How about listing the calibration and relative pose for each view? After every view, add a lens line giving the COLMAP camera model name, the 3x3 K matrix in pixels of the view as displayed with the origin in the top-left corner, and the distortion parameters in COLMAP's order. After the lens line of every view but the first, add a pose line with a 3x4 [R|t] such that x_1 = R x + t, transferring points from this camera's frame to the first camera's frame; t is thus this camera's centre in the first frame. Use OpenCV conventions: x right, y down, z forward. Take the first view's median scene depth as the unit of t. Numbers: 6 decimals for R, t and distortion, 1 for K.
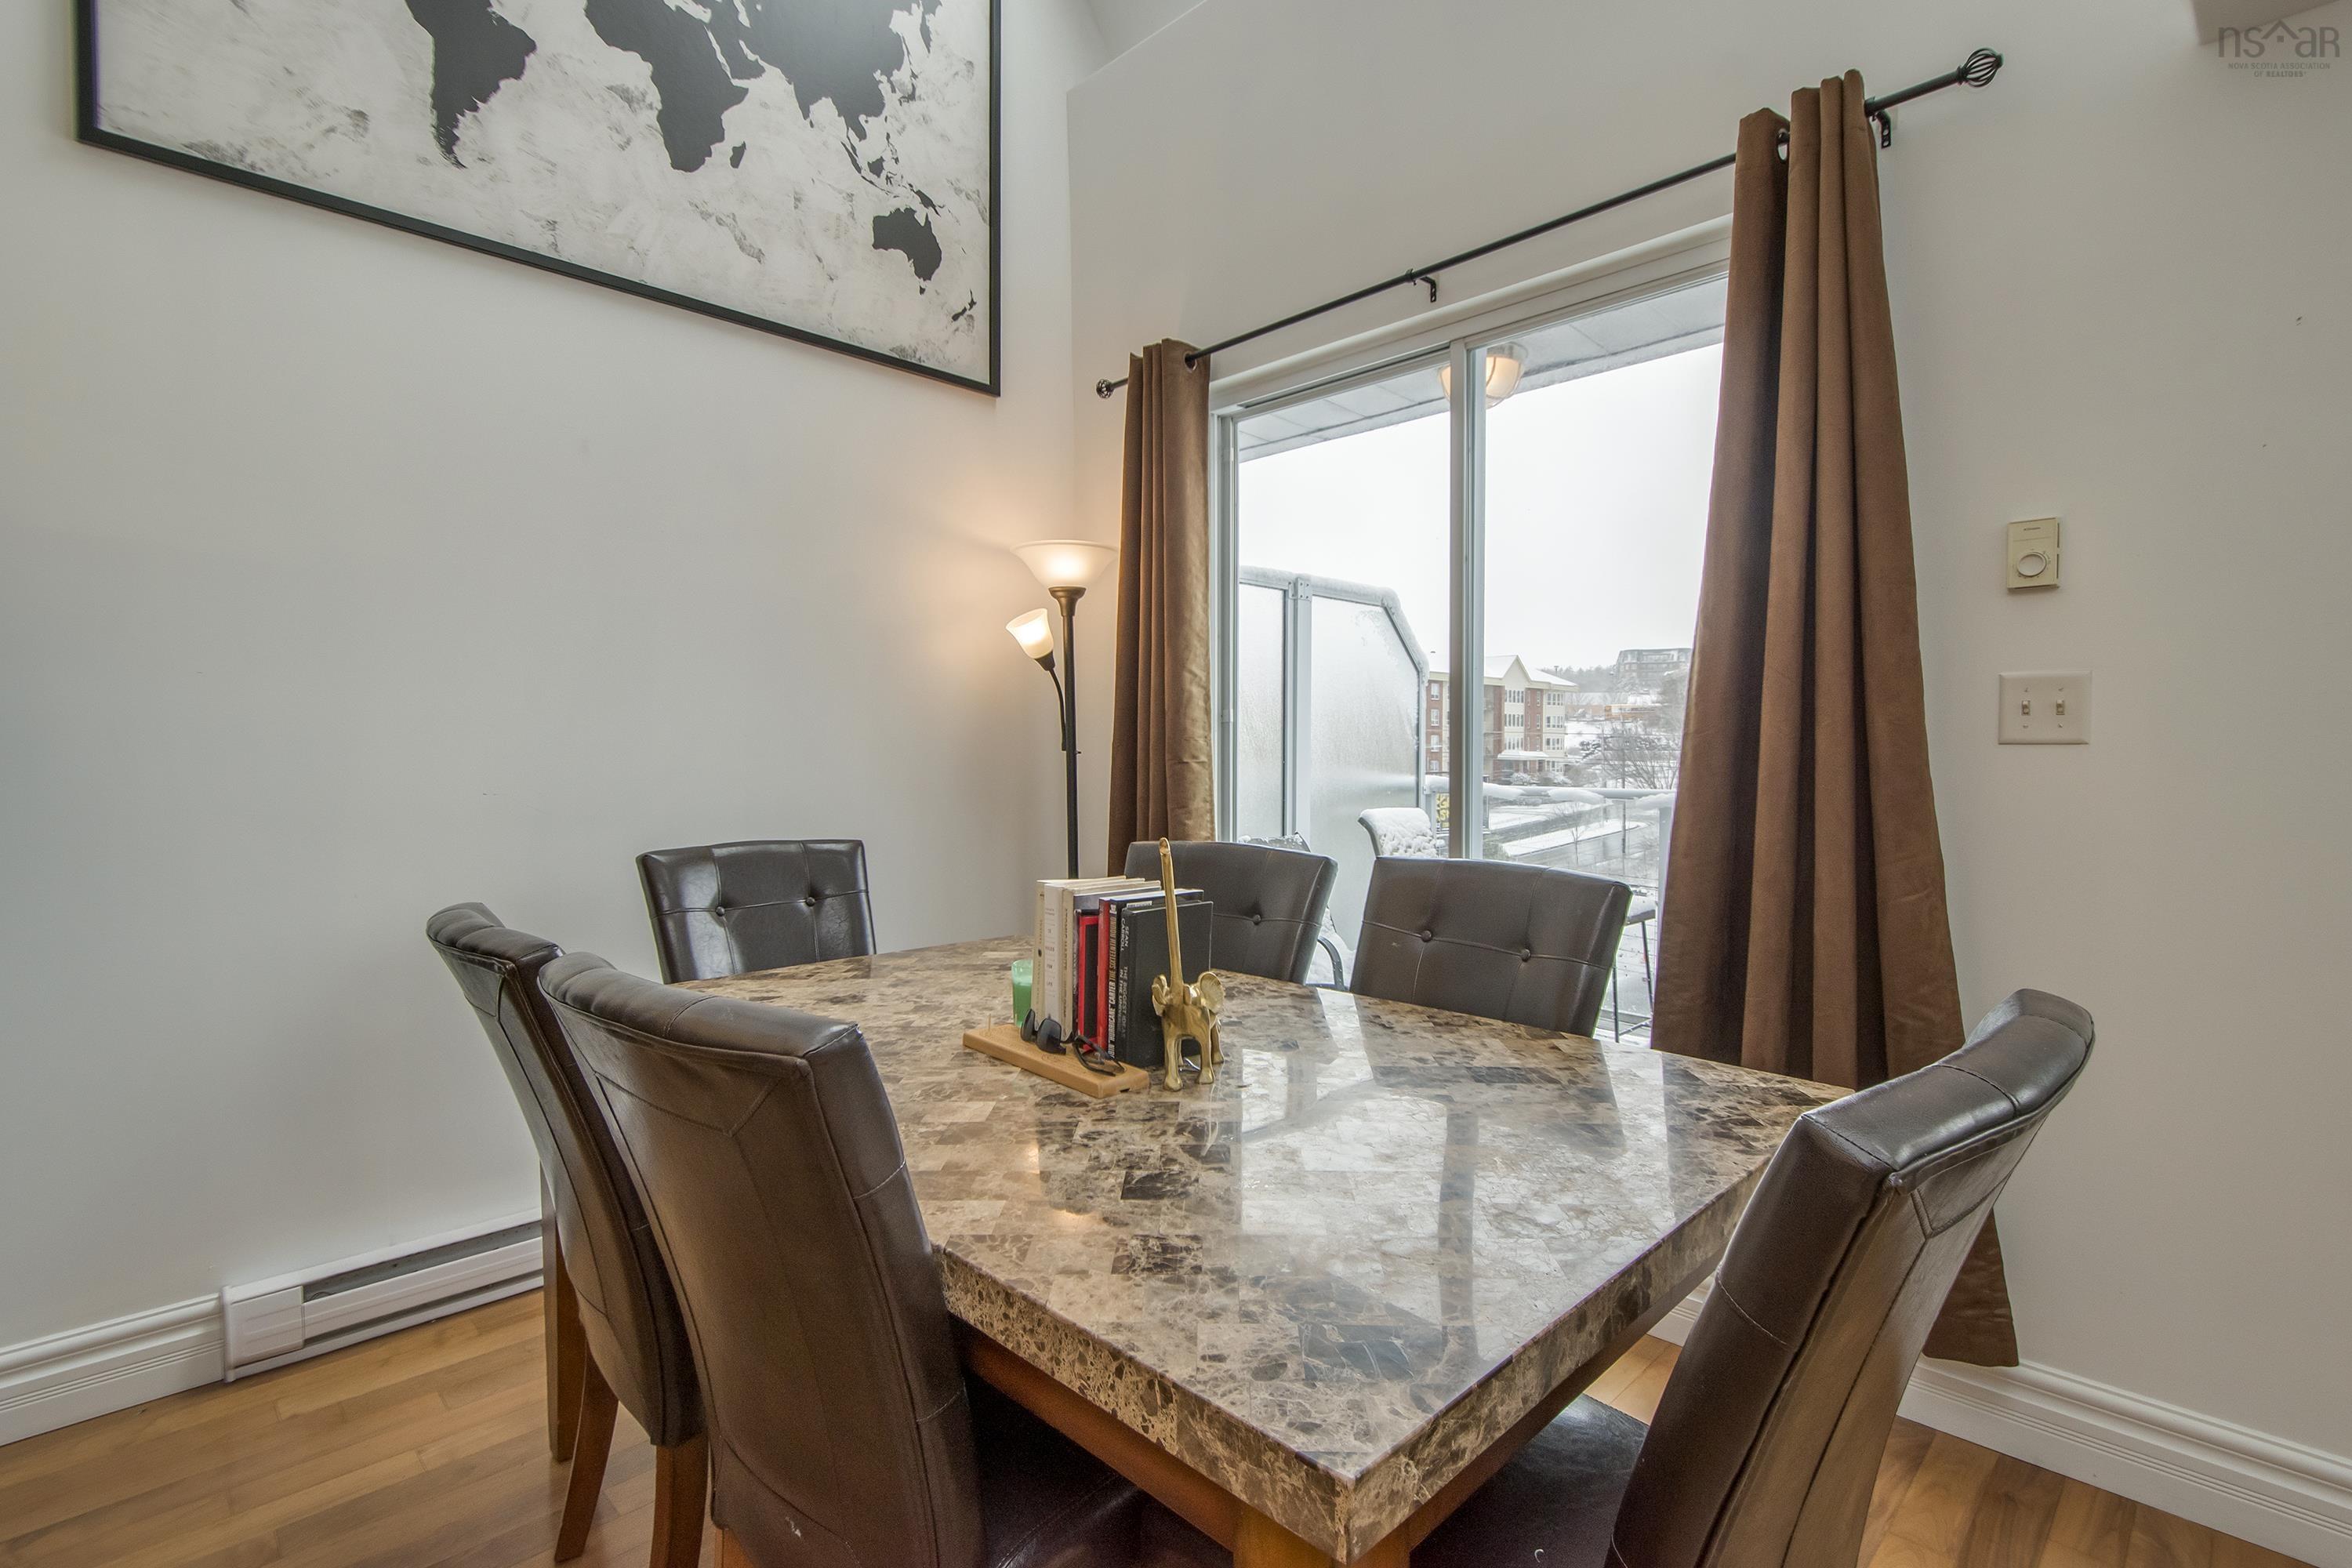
lens RADIAL K [[1087.7, 0, 1174.7], [0, 1087.7, 871.5], [0, 0, 1]] dist [-0.000125, 0.000763]
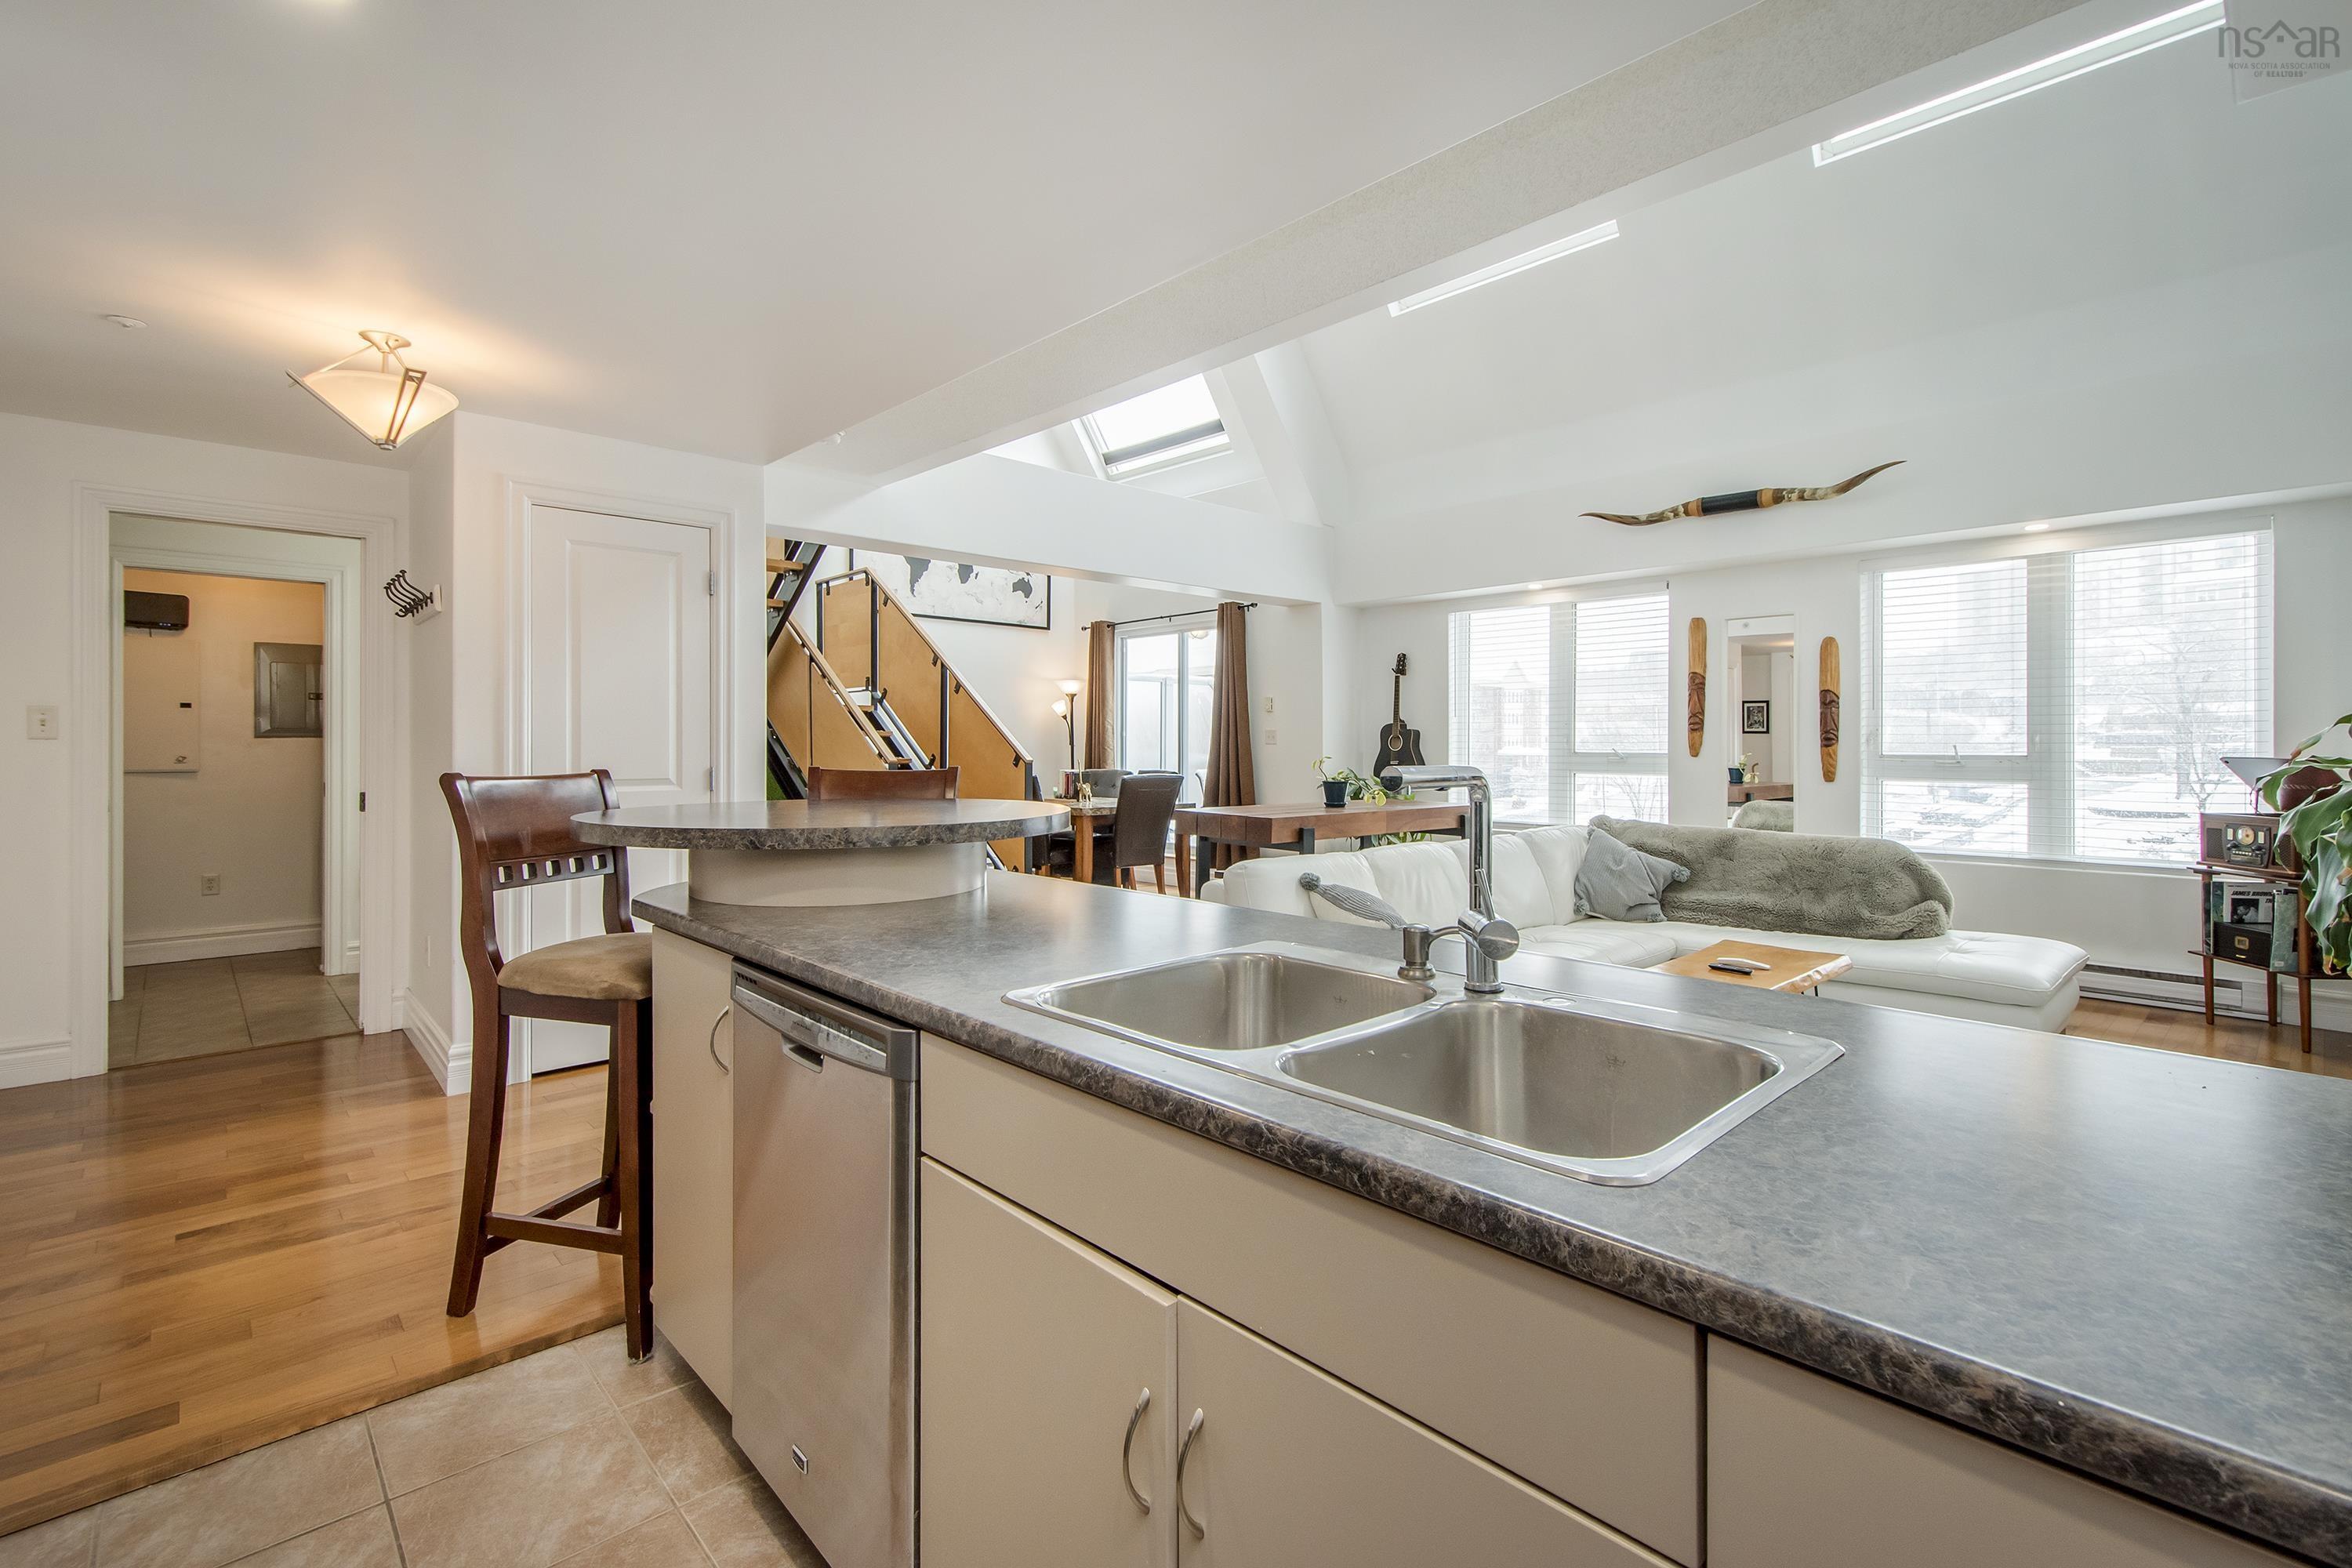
lens RADIAL K [[1045.6, 0, 1170.9], [0, 1045.6, 748.2], [0, 0, 1]] dist [0.000471, -0.003436]
pose [[0.999575, 0.001699, -0.029117, 0.337946], [-0.004852, 0.994076, -0.108583, 0.269465], [0.028760, 0.108678, 0.993661, -2.407049]]
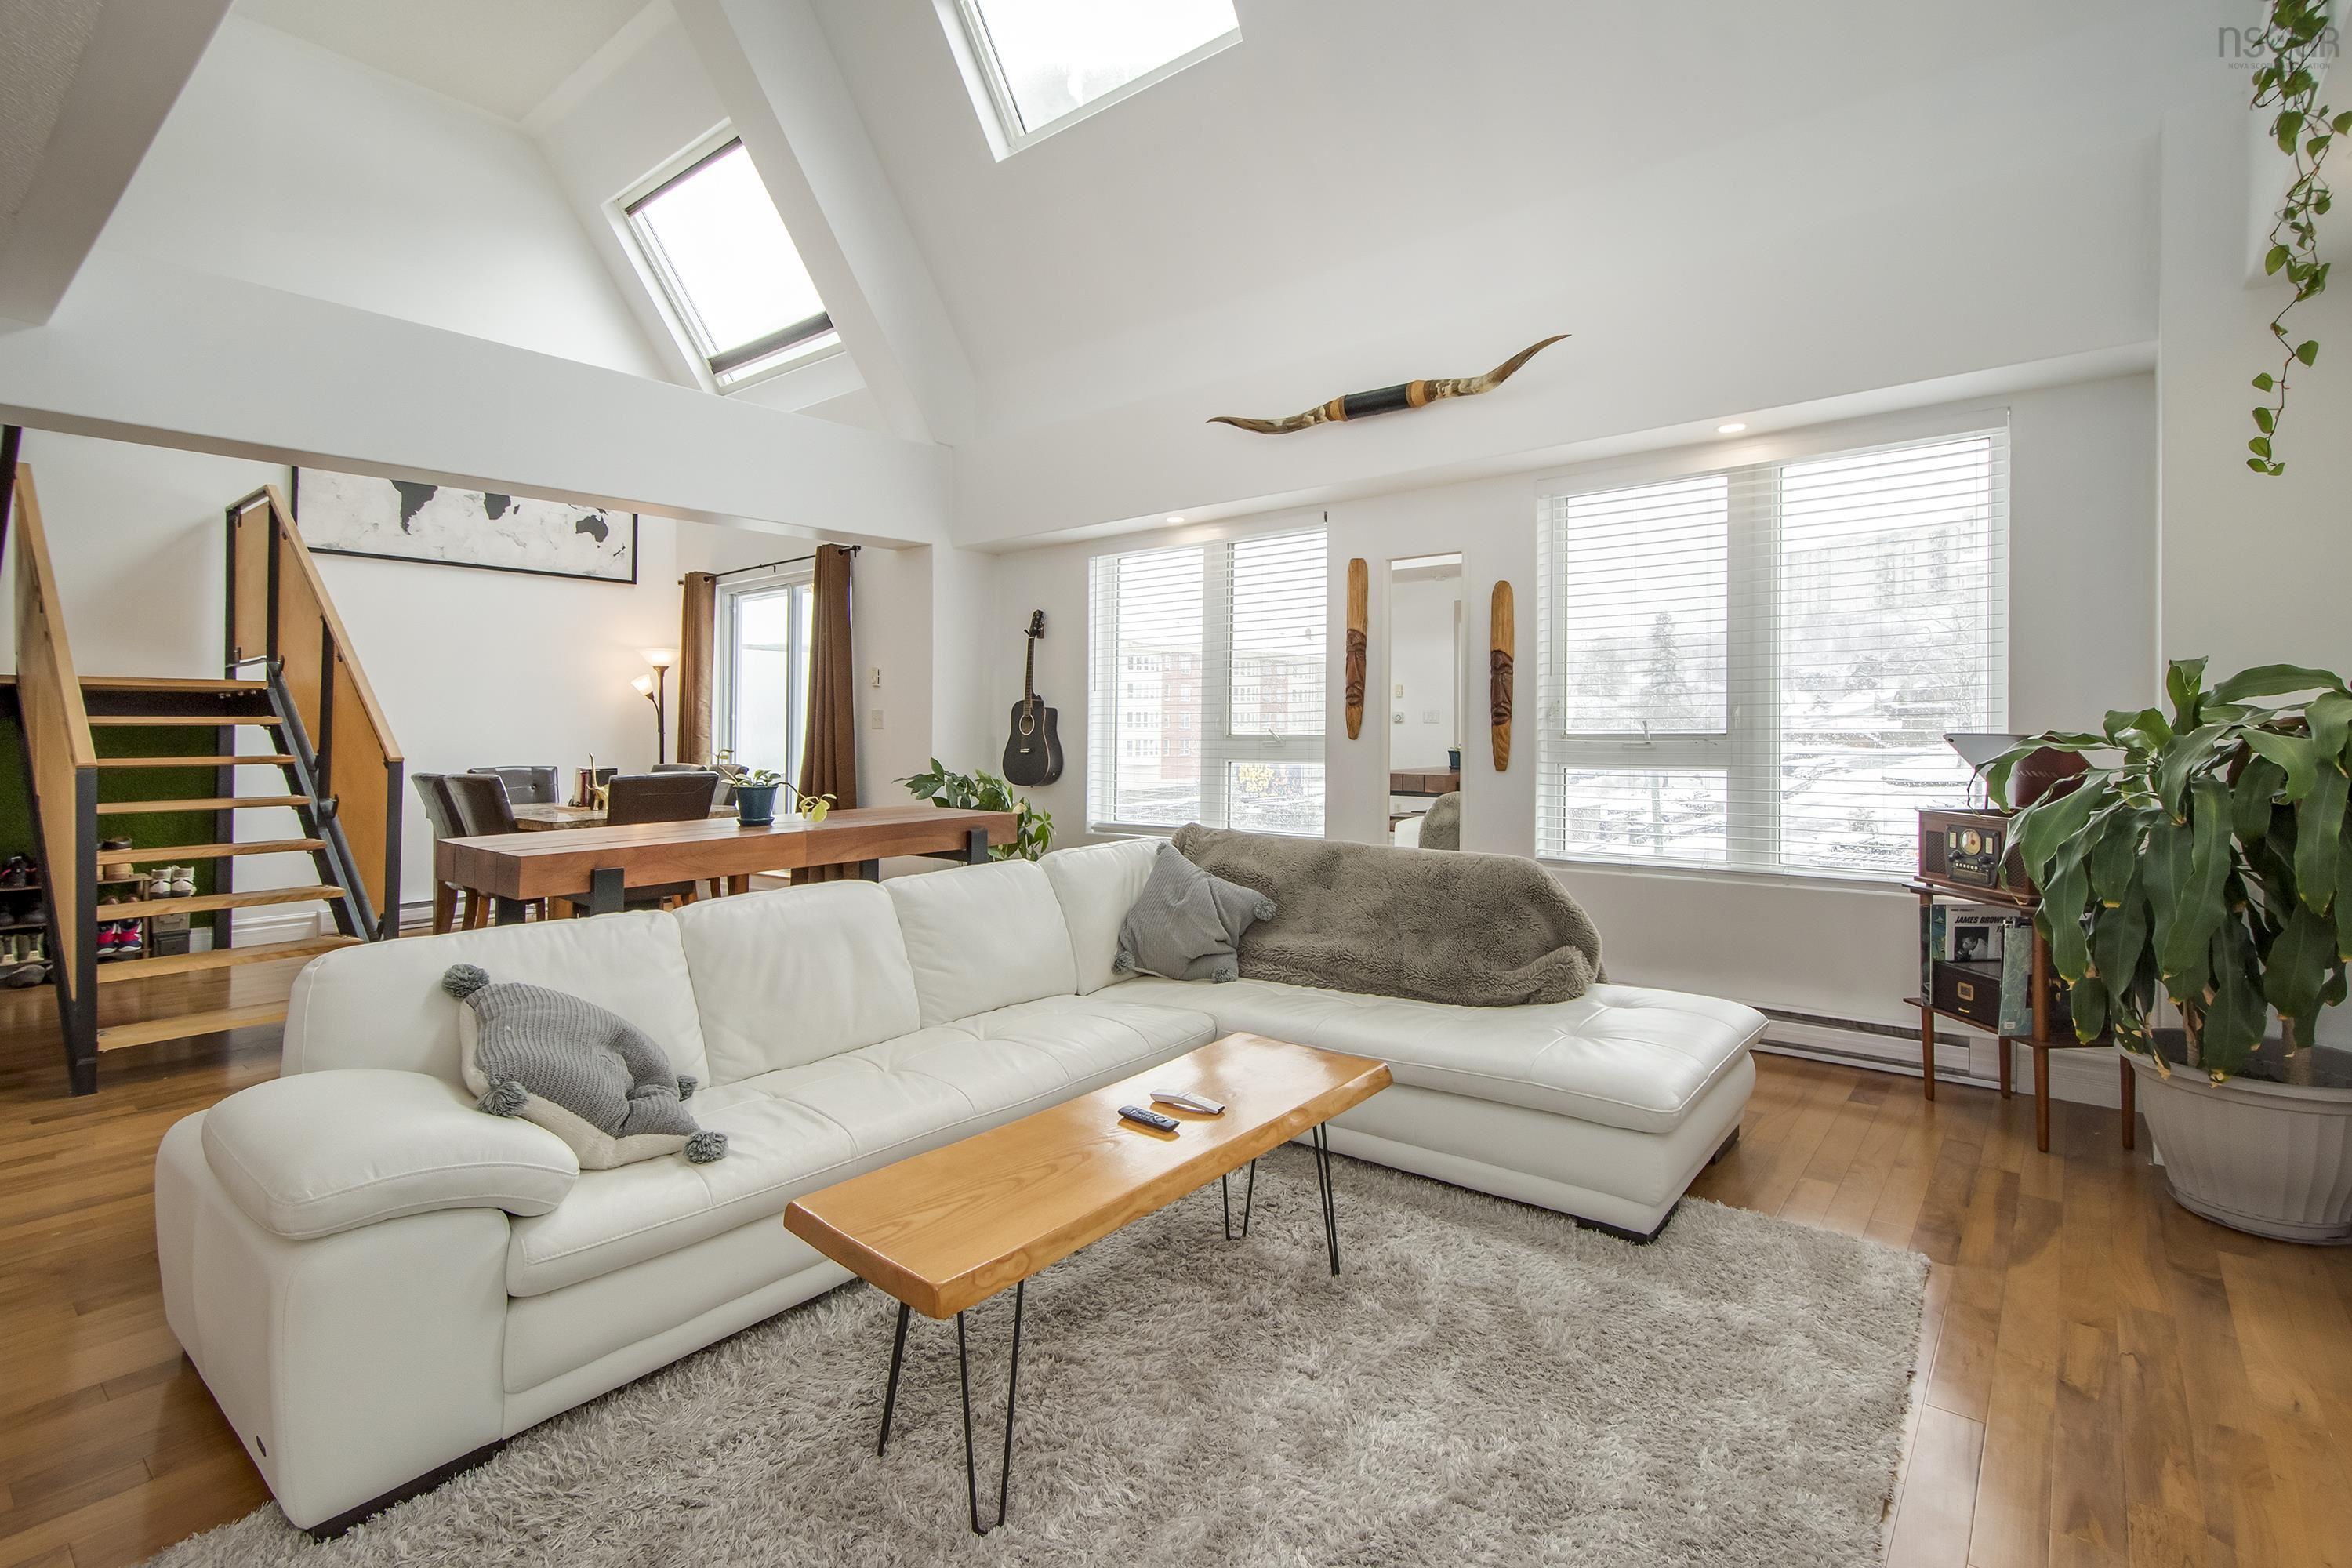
lens RADIAL K [[1084.2, 0, 1176.6], [0, 1084.2, 748.2], [0, 0, 1]] dist [-0.000977, -0.000356]
pose [[0.993466, -0.012549, 0.113435, 0.943379], [0.022894, 0.995646, -0.090360, 0.204031], [-0.111807, 0.092366, 0.989428, -1.844155]]
